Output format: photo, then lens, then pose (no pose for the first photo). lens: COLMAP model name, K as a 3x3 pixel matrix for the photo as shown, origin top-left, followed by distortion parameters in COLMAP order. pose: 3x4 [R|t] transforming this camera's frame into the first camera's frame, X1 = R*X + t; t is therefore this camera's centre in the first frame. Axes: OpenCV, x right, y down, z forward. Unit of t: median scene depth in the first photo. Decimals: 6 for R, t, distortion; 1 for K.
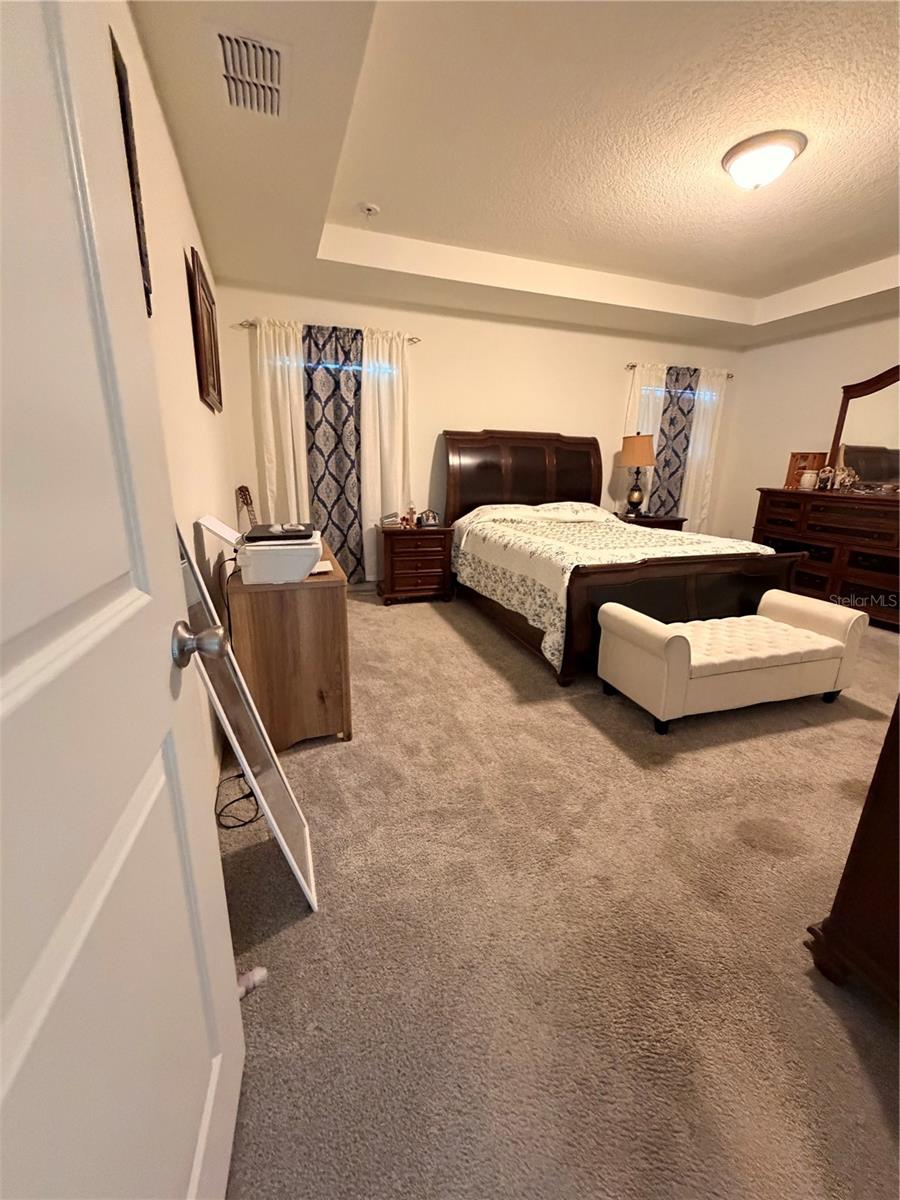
lens RADIAL K [[492.3, 0, 450.0], [0, 492.3, 600.0], [0, 0, 1]] dist [-0.000818, -0.000132]
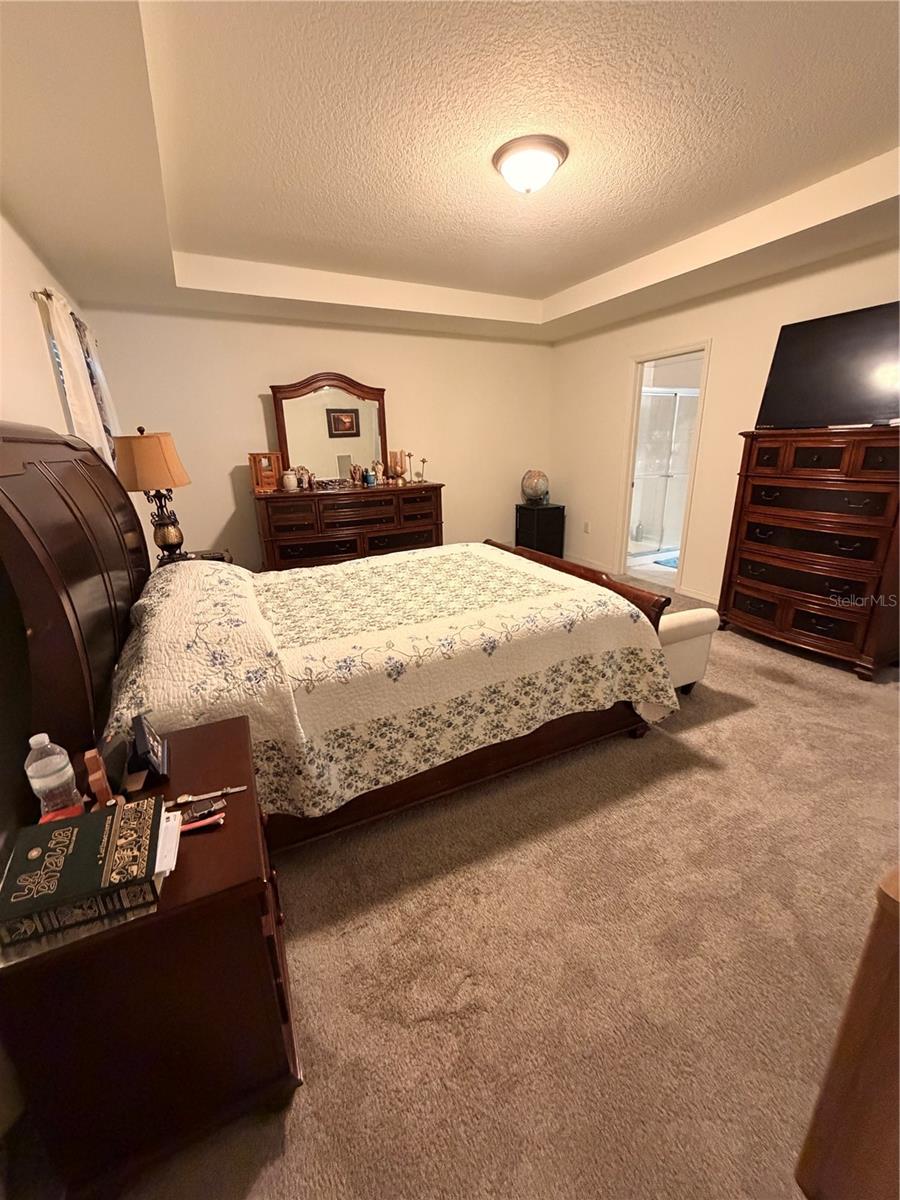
lens RADIAL K [[492.3, 0, 450.0], [0, 492.3, 600.0], [0, 0, 1]] dist [-0.000818, -0.000132]
pose [[-0.121748, -0.337301, 0.933491, -0.407803], [0.314527, 0.878908, 0.358600, -0.401970], [-0.941408, 0.337267, -0.000915, 1.140510]]
